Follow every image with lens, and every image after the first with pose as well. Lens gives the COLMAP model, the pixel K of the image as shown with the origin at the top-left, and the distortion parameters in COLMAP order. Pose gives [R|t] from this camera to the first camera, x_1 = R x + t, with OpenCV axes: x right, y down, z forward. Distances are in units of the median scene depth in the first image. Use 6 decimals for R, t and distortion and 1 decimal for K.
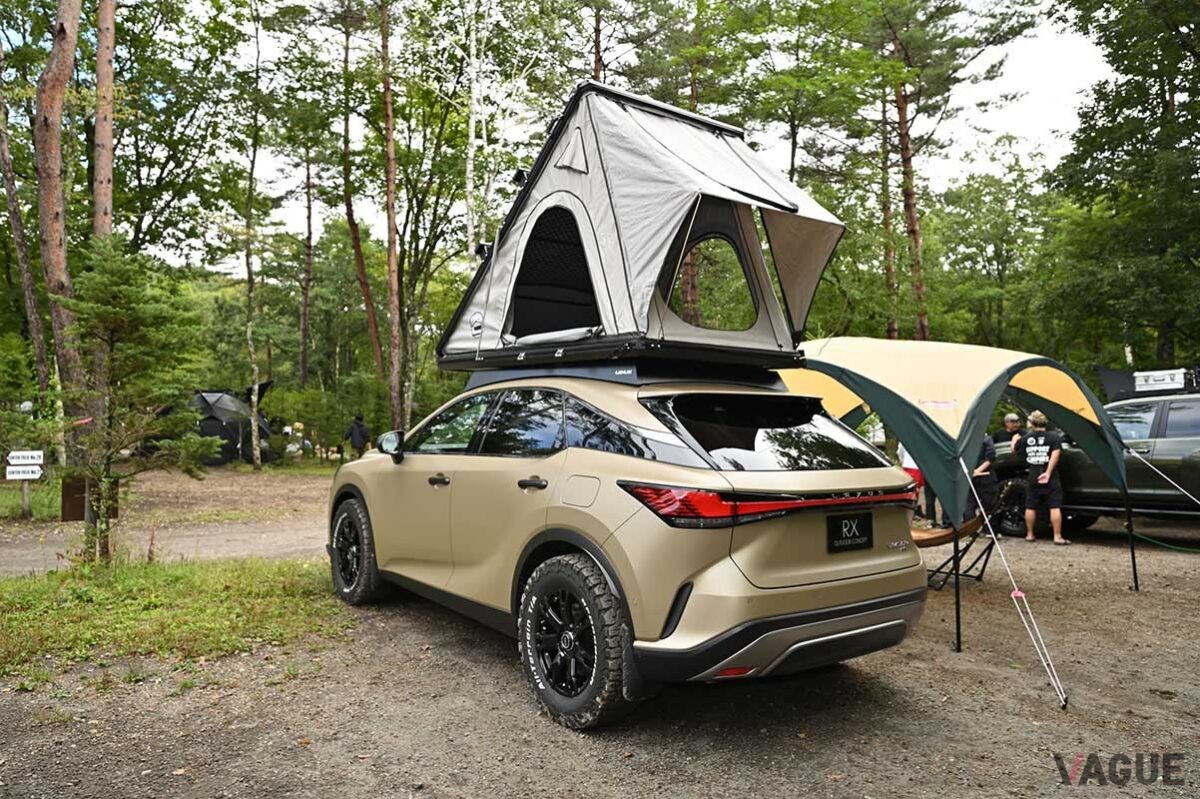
lens RADIAL K [[833.7, 0, 600.0], [0, 833.7, 399.5], [0, 0, 1]] dist [-0.000367, 0.003037]
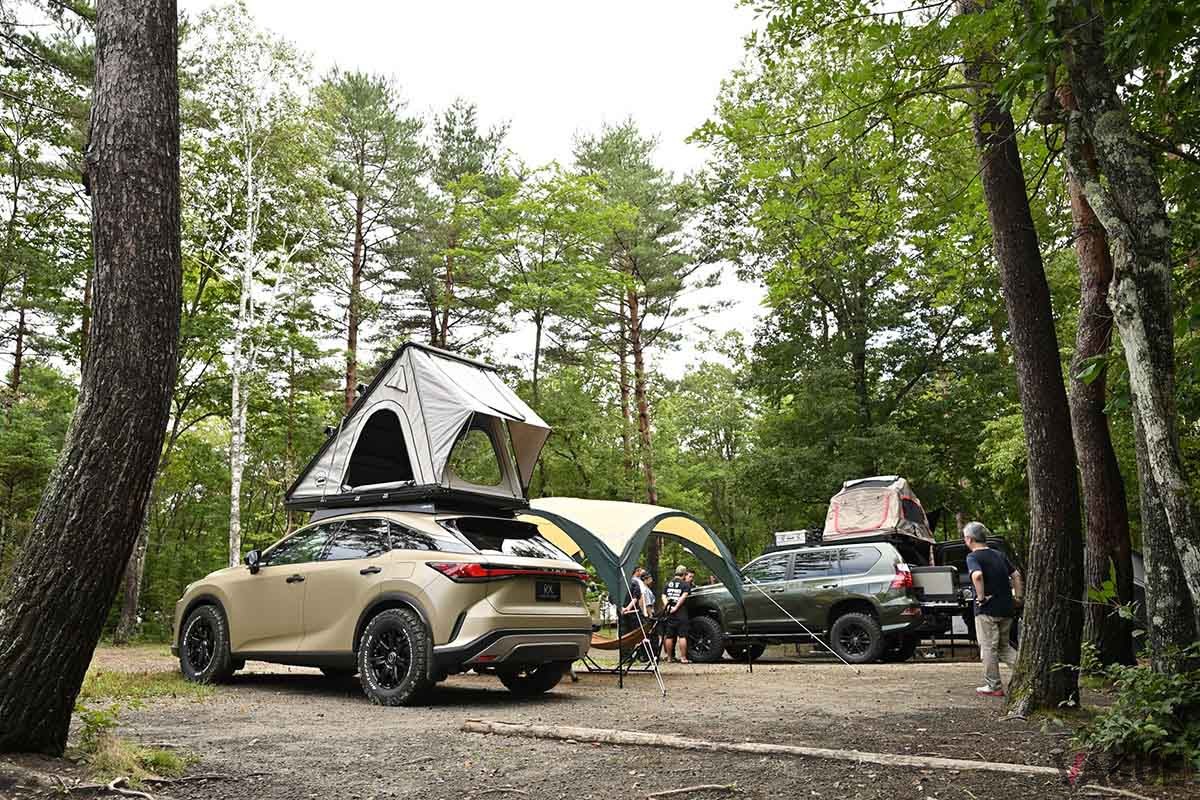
lens RADIAL K [[1022.1, 0, 600.0], [0, 1022.1, 400.0], [0, 0, 1]] dist [0.013736, 0.004389]
pose [[0.961394, 0.052266, 0.270167, -0.055798], [-0.000035, 0.981820, -0.189813, 0.040632], [-0.275176, 0.182476, 0.943918, -0.306059]]
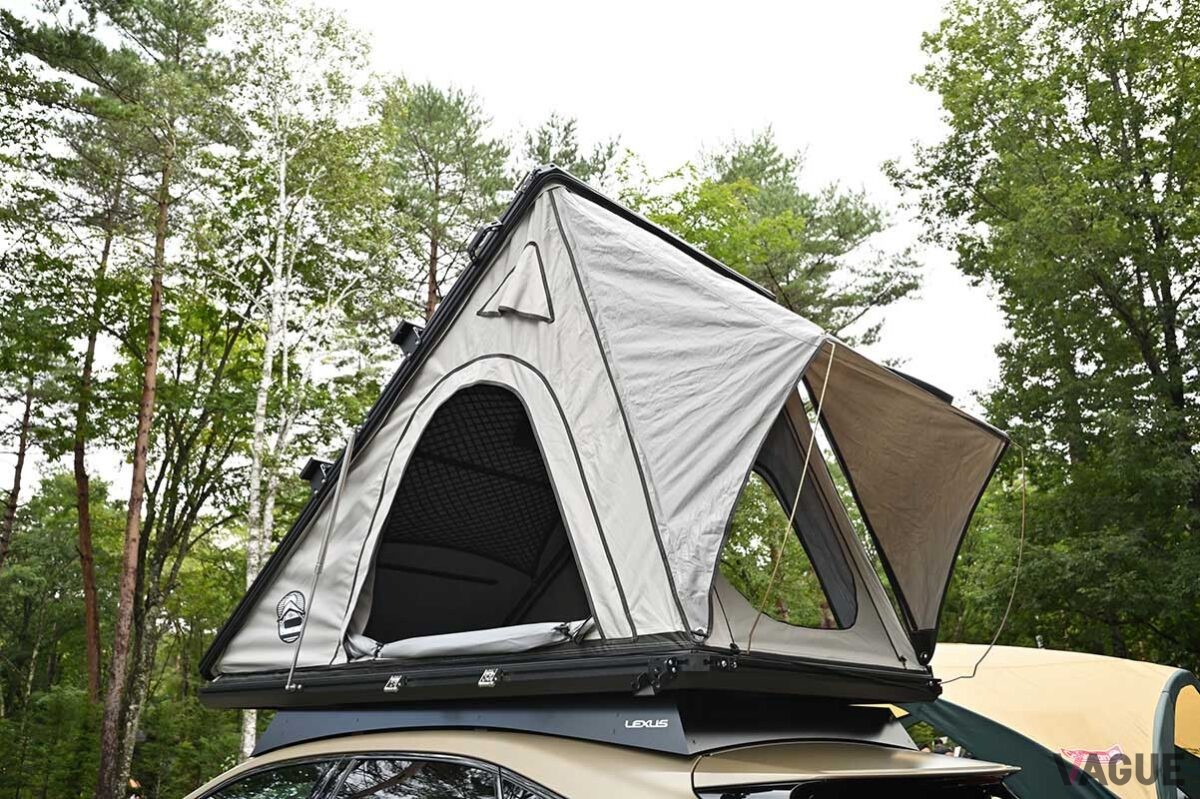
lens RADIAL K [[967.6, 0, 600.0], [0, 967.6, 399.5], [0, 0, 1]] dist [-0.000900, 0.004221]
pose [[0.979175, 0.047545, 0.197373, -0.028307], [0.015517, 0.951819, -0.306267, -0.010461], [-0.202425, 0.302952, 0.931260, 0.122426]]
